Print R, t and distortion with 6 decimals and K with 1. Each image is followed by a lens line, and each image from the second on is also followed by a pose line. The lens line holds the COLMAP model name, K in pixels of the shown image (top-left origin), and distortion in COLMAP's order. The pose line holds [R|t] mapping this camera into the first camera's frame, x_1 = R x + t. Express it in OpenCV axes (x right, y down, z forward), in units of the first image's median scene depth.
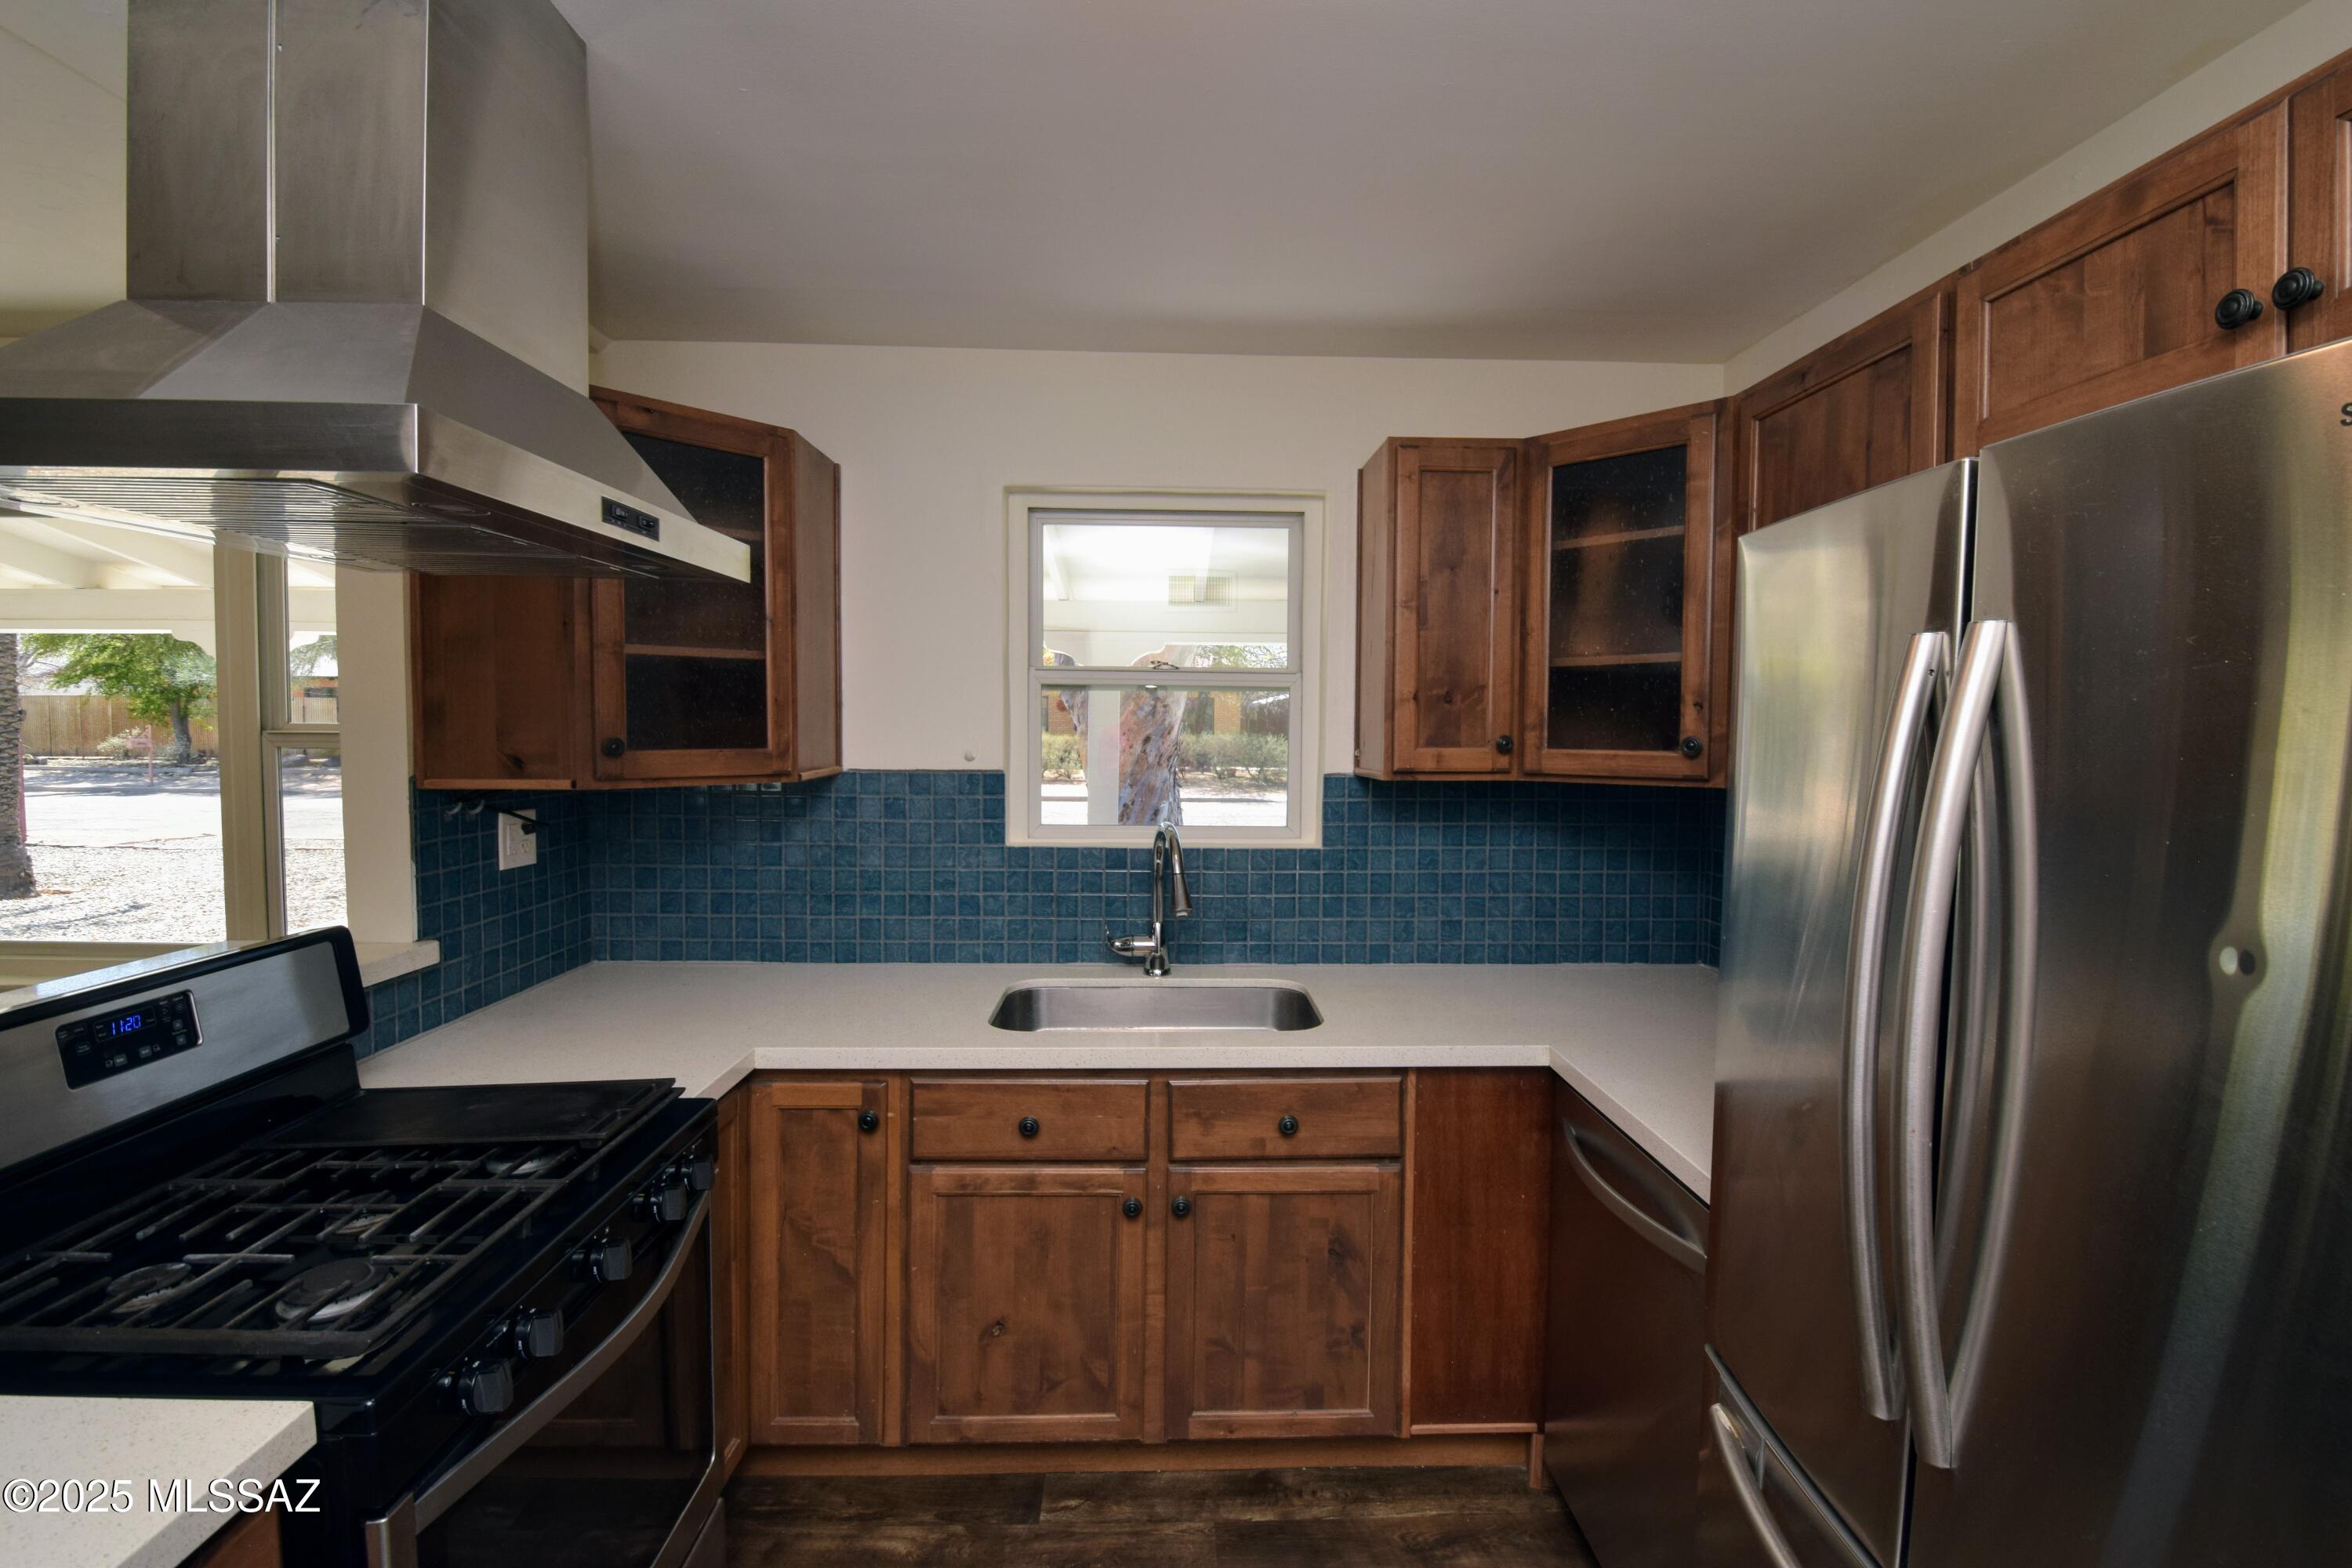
lens RADIAL K [[1037.2, 0, 1195.0], [0, 1037.2, 768.5], [0, 0, 1]] dist [0.007553, -0.016174]
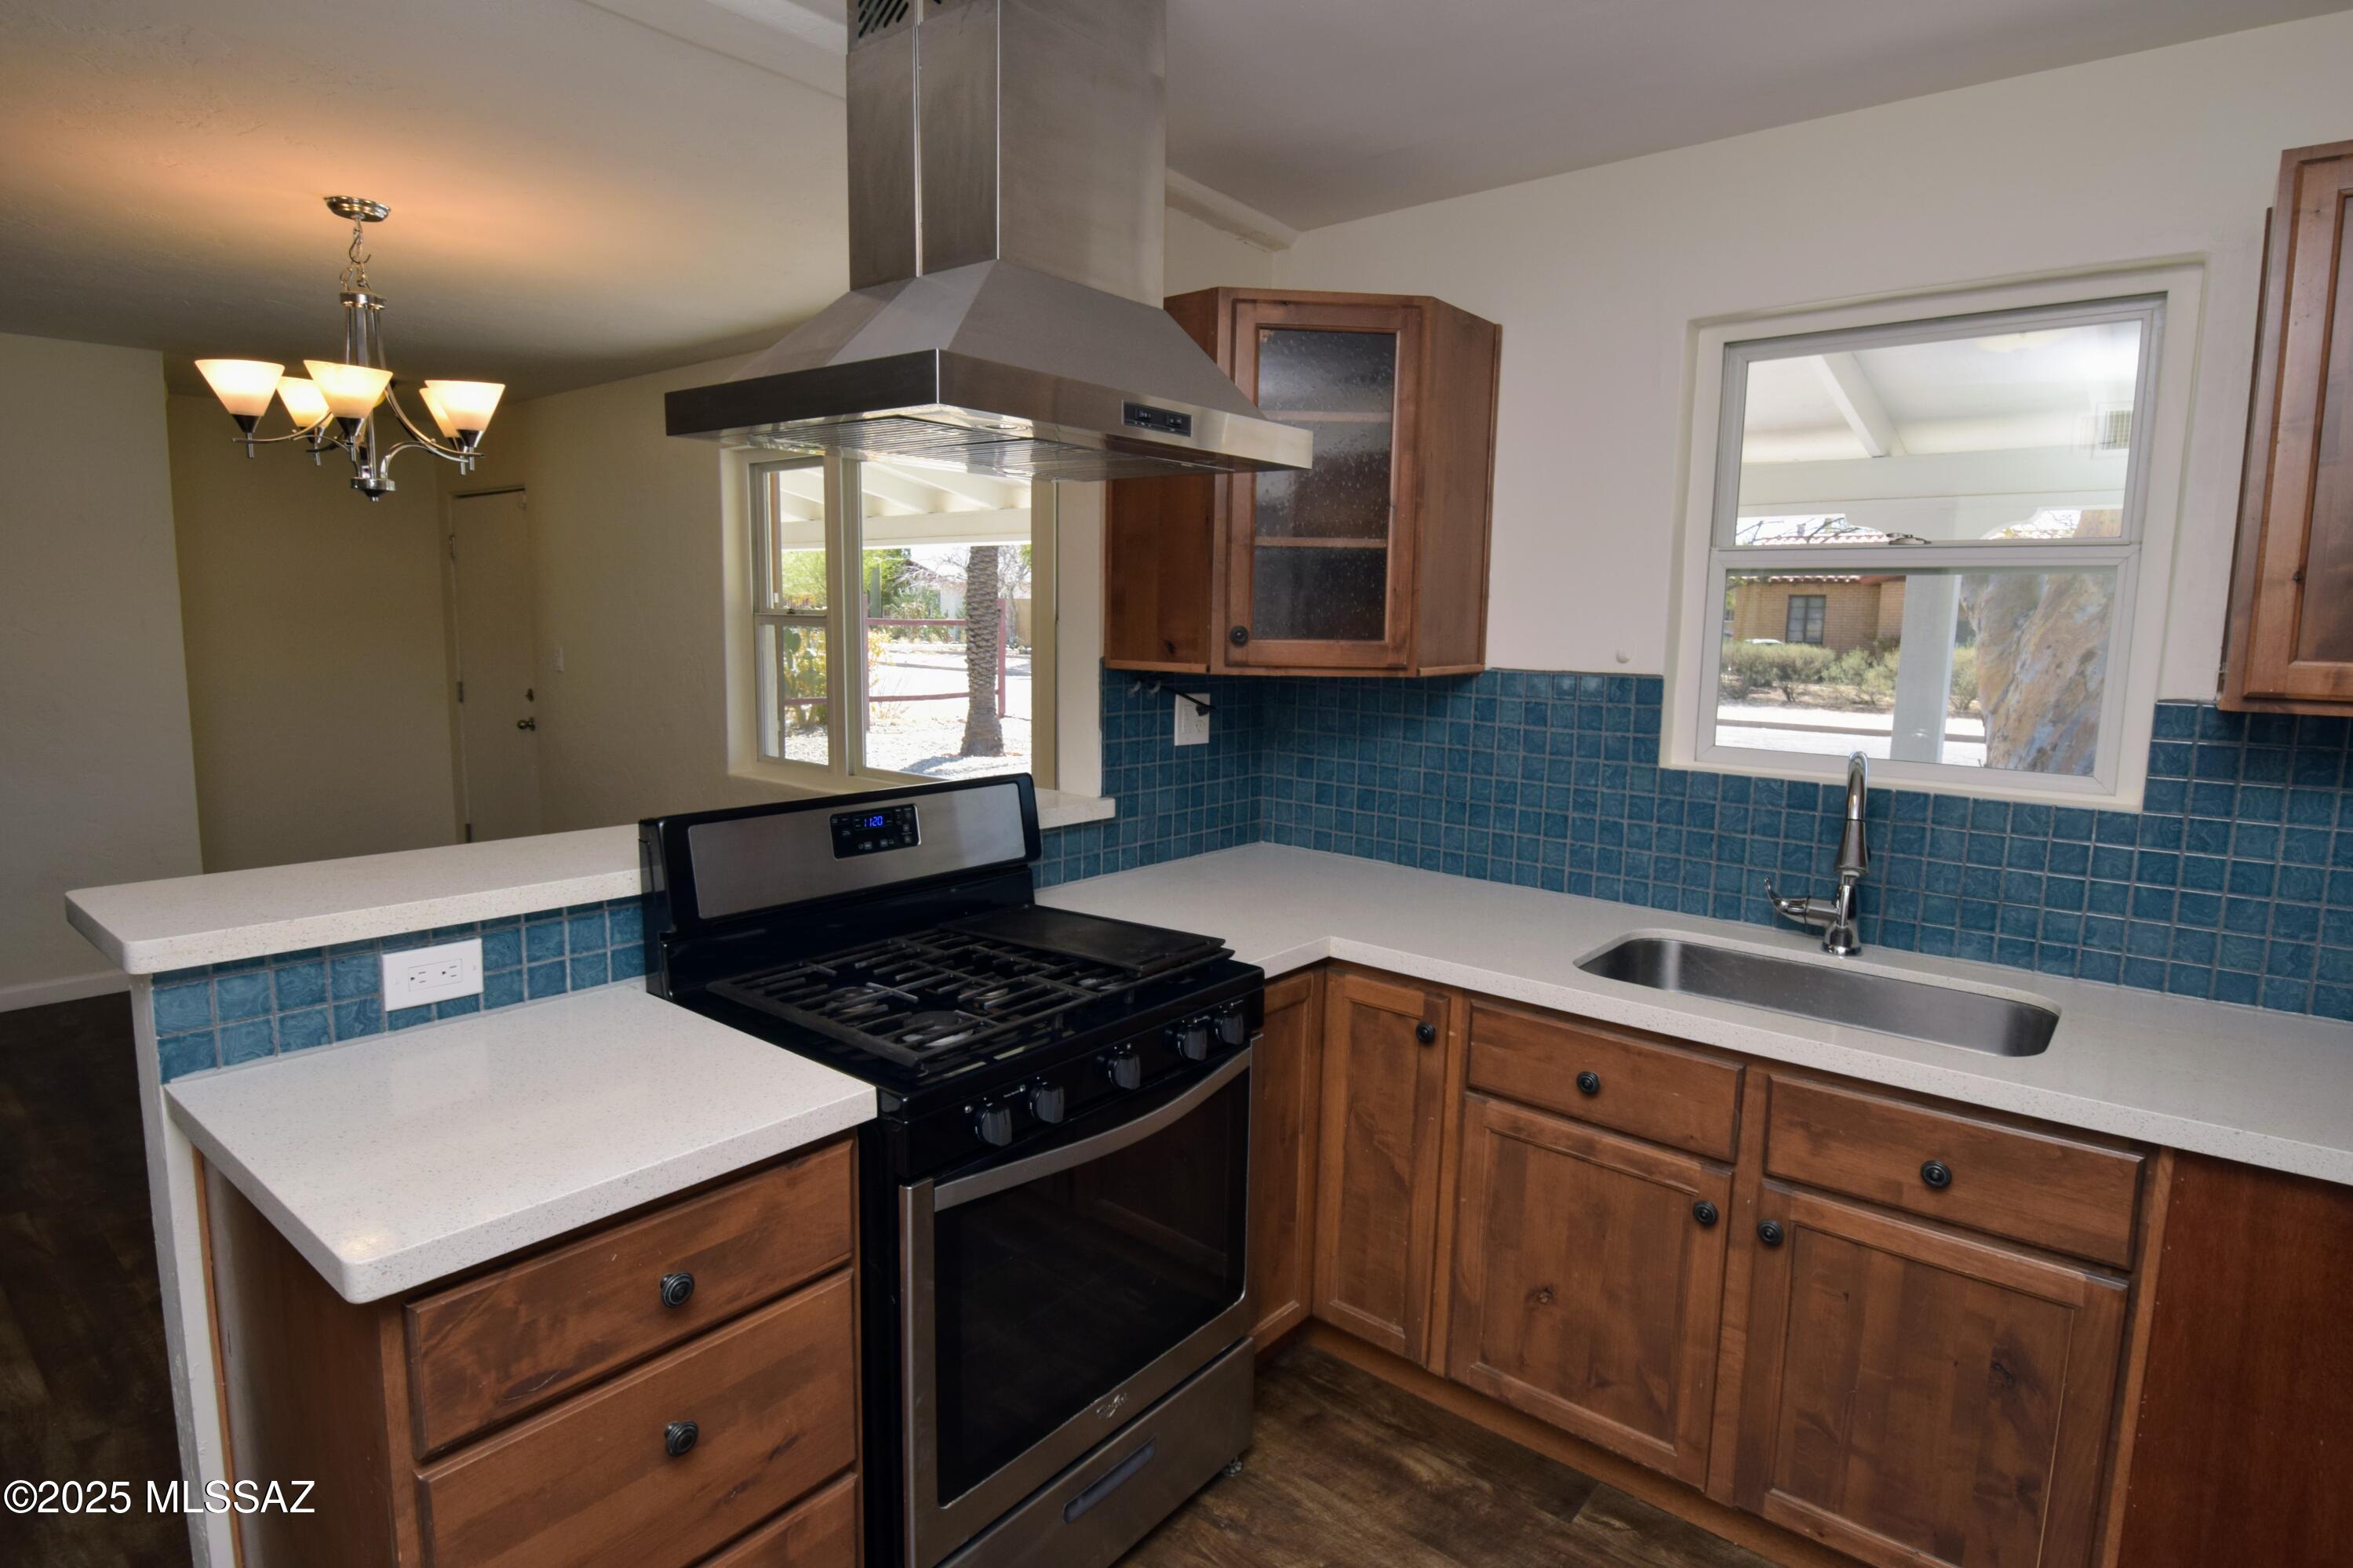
lens RADIAL K [[1219.1, 0, 1184.8], [0, 1219.1, 774.1], [0, 0, 1]] dist [0.012461, -0.022302]
pose [[0.743599, 0.089852, -0.662561, 0.233315], [-0.042116, 0.995256, 0.087703, 0.013509], [0.667298, -0.037312, 0.743855, 0.027565]]
